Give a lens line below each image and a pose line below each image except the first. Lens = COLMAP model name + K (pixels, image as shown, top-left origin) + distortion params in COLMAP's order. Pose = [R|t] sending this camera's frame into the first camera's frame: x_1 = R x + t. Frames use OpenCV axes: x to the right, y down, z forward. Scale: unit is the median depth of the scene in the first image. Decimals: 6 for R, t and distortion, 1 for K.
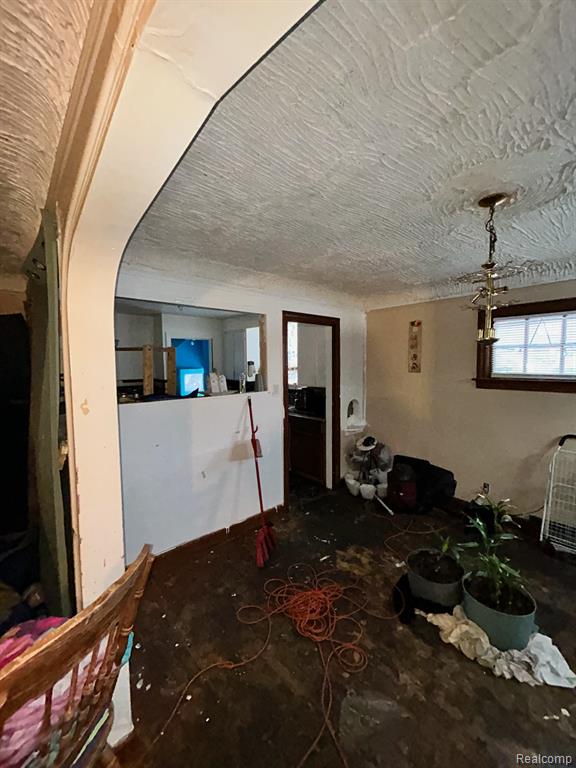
lens RADIAL K [[307.9, 0, 290.9], [0, 307.9, 382.6], [0, 0, 1]] dist [-0.003297, -0.000309]
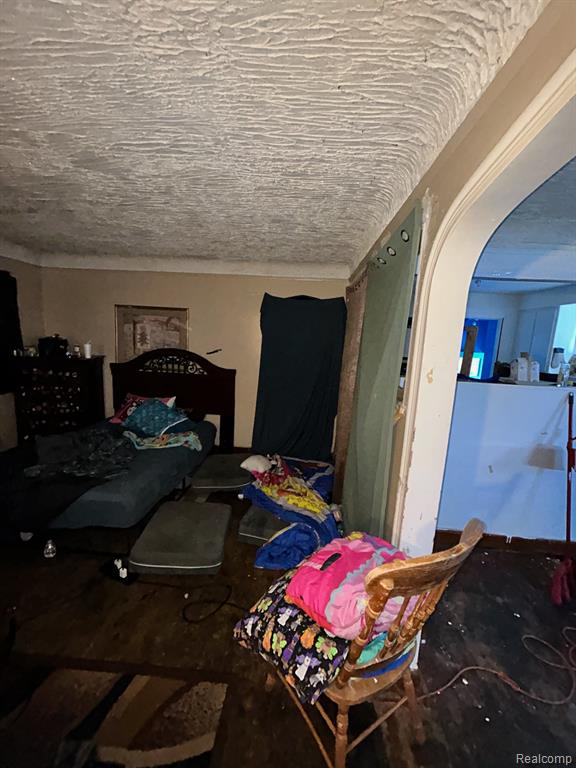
lens RADIAL K [[307.9, 0, 288.8], [0, 307.9, 382.7], [0, 0, 1]] dist [-0.003297, -0.000309]
pose [[0.689487, 0.150436, -0.708503, -0.091409], [-0.105778, 0.988619, 0.106973, 0.014826], [0.716533, 0.001187, 0.697553, -0.053746]]
